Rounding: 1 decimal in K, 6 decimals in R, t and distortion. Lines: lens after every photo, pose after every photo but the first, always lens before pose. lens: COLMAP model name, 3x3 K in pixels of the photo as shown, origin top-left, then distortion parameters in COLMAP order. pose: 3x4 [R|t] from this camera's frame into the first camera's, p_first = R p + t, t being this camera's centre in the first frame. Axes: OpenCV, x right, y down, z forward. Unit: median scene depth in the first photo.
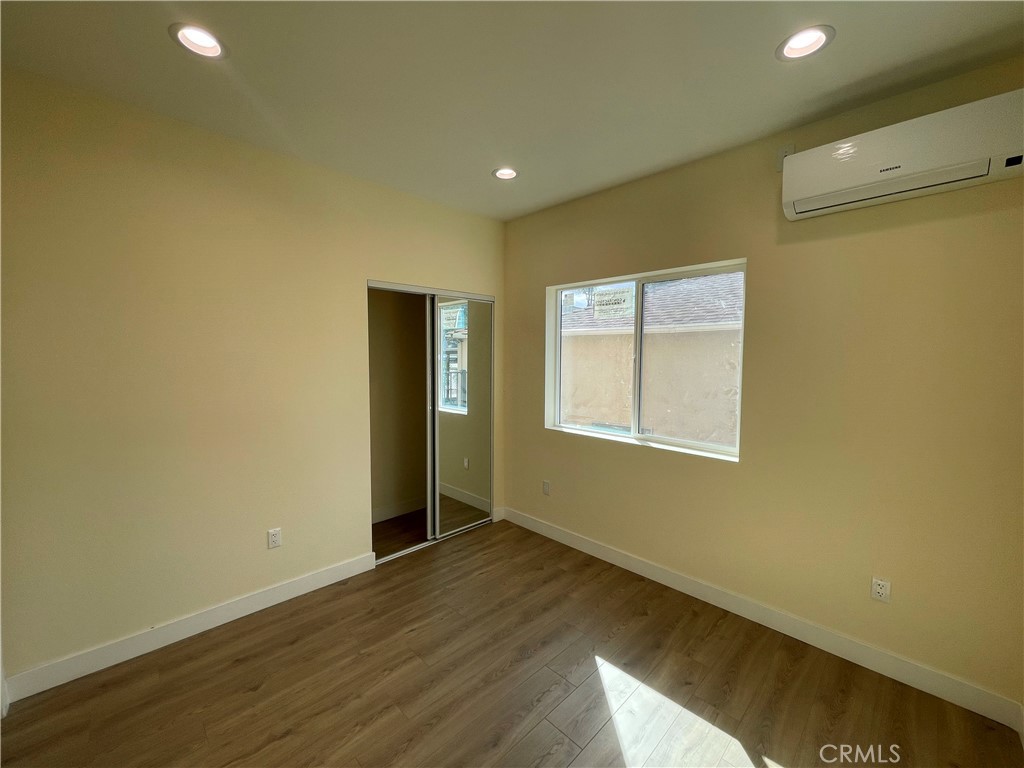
lens RADIAL K [[412.9, 0, 509.3], [0, 412.9, 384.7], [0, 0, 1]] dist [0.000962, 0.000333]
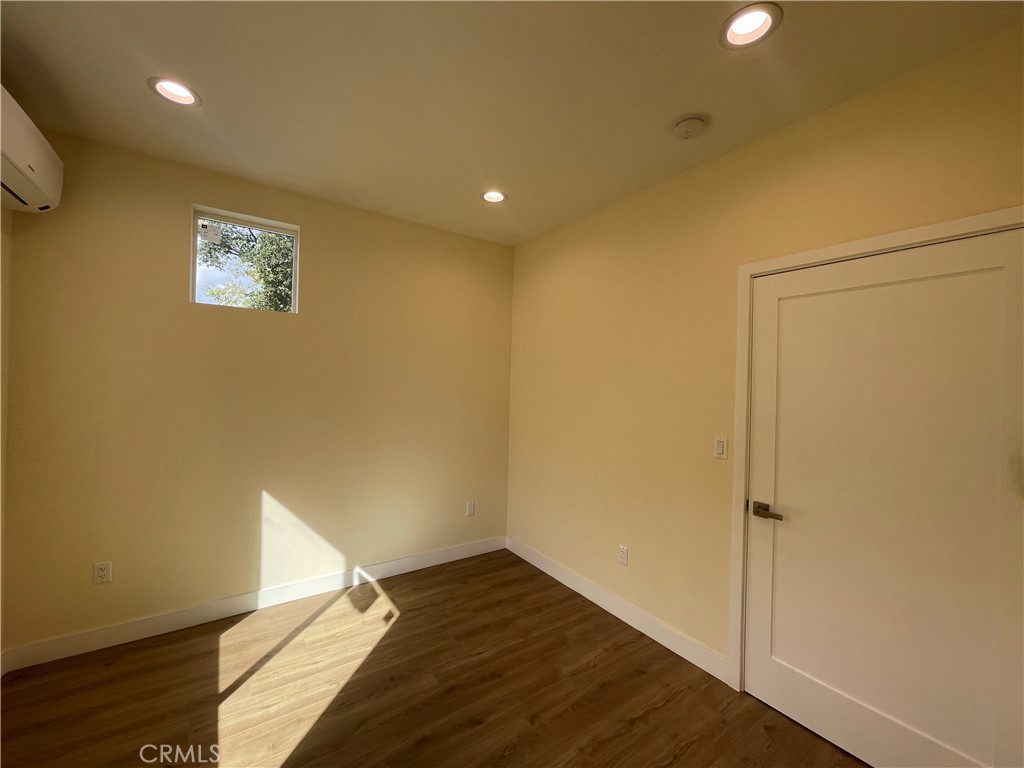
lens RADIAL K [[412.9, 0, 509.3], [0, 412.9, 384.7], [0, 0, 1]] dist [0.000962, 0.000333]
pose [[-0.985556, -0.038229, 0.164980, -0.229163], [-0.027468, 0.997373, 0.067027, -0.070124], [-0.167109, 0.061527, -0.984017, 1.135186]]
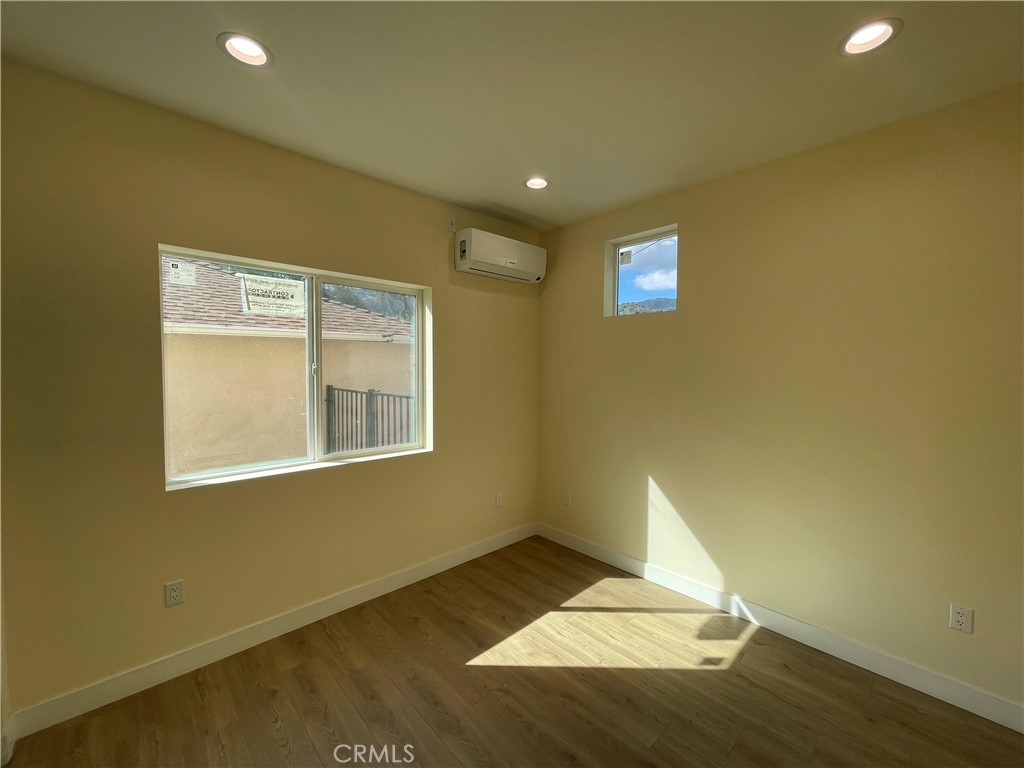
lens RADIAL K [[414.8, 0, 510.7], [0, 414.8, 385.6], [0, 0, 1]] dist [-0.001006, -0.000176]
pose [[0.024681, -0.053737, 0.998250, -0.578016], [0.058754, 0.996906, 0.052212, -0.052465], [-0.997967, 0.057363, 0.027762, 0.622040]]
